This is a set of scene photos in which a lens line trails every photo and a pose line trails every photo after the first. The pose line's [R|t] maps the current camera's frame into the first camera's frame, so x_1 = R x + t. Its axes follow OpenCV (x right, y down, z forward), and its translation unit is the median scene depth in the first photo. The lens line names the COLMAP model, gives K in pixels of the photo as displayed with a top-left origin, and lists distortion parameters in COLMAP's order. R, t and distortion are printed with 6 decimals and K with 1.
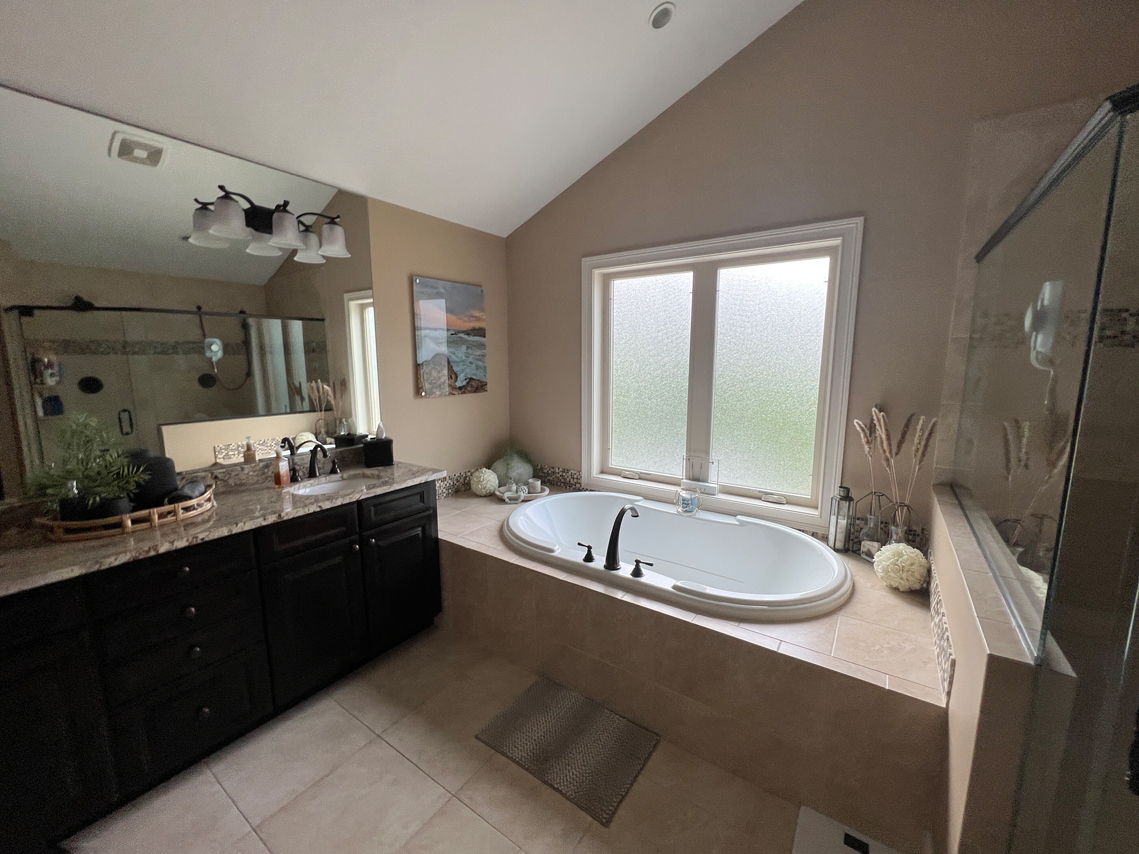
lens RADIAL K [[454.7, 0, 567.2], [0, 454.7, 425.3], [0, 0, 1]] dist [-0.000670, -0.000027]
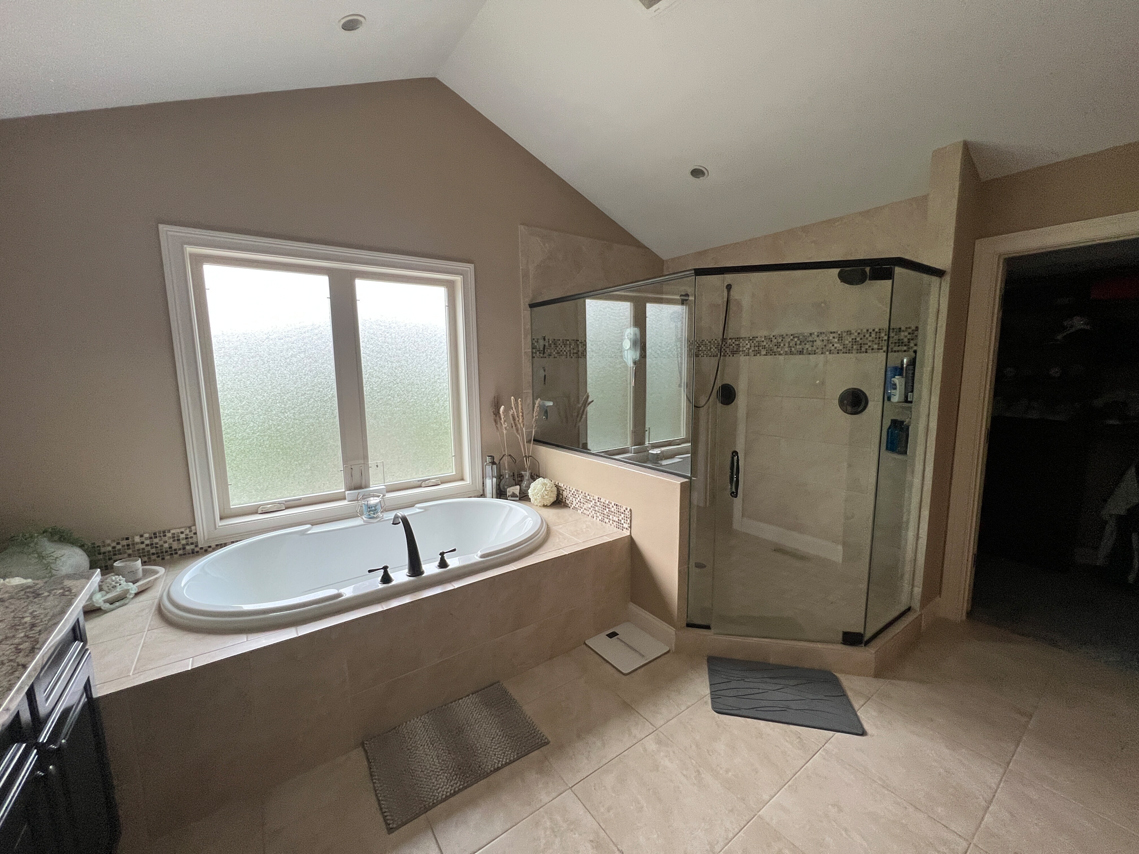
lens RADIAL K [[454.7, 0, 567.2], [0, 454.7, 425.3], [0, 0, 1]] dist [-0.000670, -0.000027]
pose [[0.333752, -0.124974, 0.934340, -0.536934], [0.150353, 0.985541, 0.078116, -0.027141], [-0.930593, 0.114410, 0.347717, 0.247092]]
